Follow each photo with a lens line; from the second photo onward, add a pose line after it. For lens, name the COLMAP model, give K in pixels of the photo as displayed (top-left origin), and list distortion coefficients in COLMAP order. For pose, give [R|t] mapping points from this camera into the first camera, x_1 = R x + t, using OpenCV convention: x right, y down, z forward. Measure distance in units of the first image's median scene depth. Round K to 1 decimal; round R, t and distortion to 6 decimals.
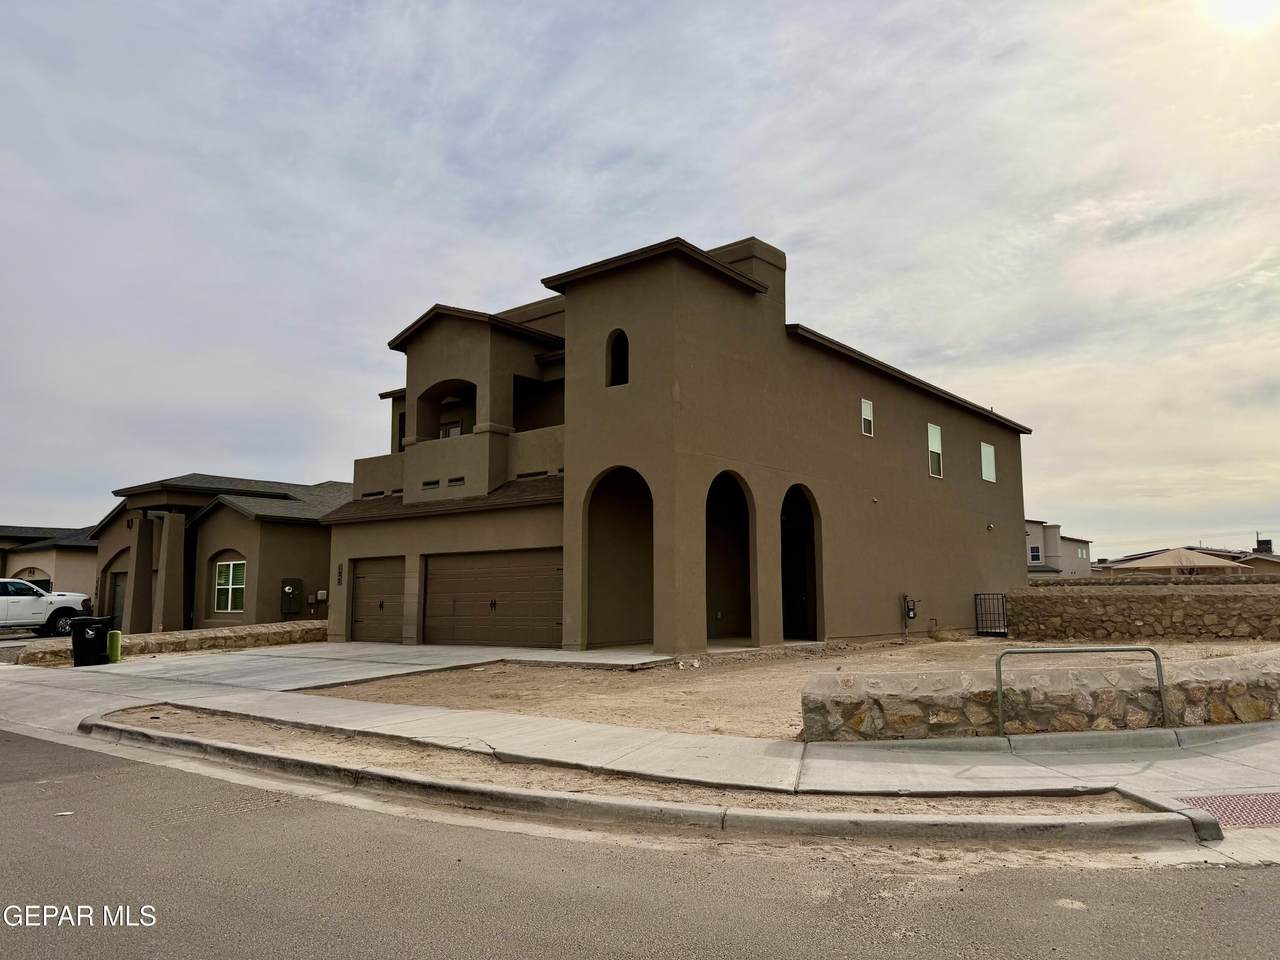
lens RADIAL K [[943.5, 0, 640.0], [0, 943.5, 480.0], [0, 0, 1]] dist [0.036608, -0.001828]
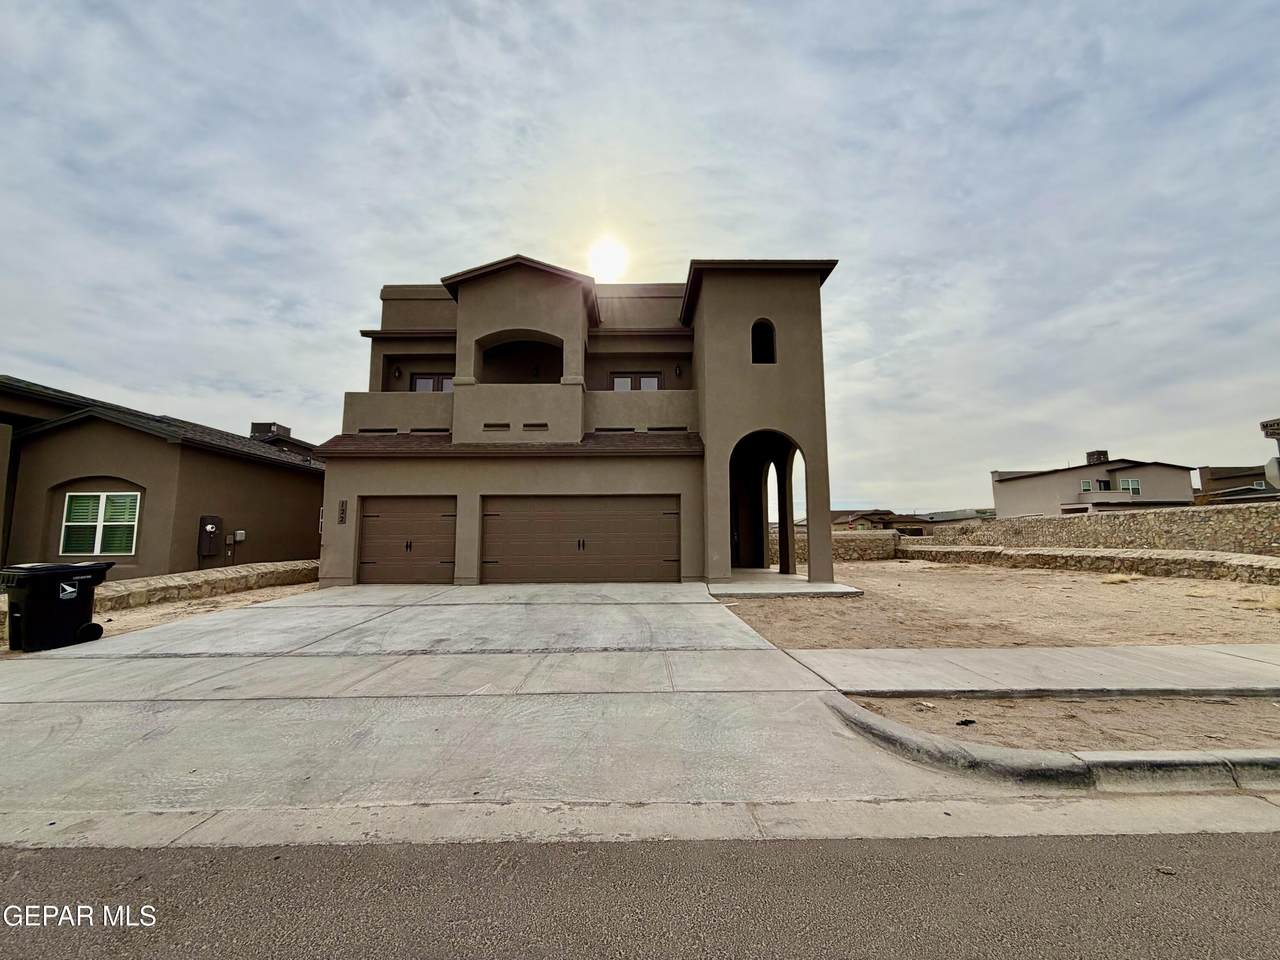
lens RADIAL K [[526.3, 0, 640.0], [0, 526.3, 480.0], [0, 0, 1]] dist [0.002655, 0.000690]
pose [[0.768908, 0.076326, 0.634788, -0.429563], [-0.079397, 0.996562, -0.023653, 0.058967], [-0.634411, -0.032214, 0.772325, 0.432748]]
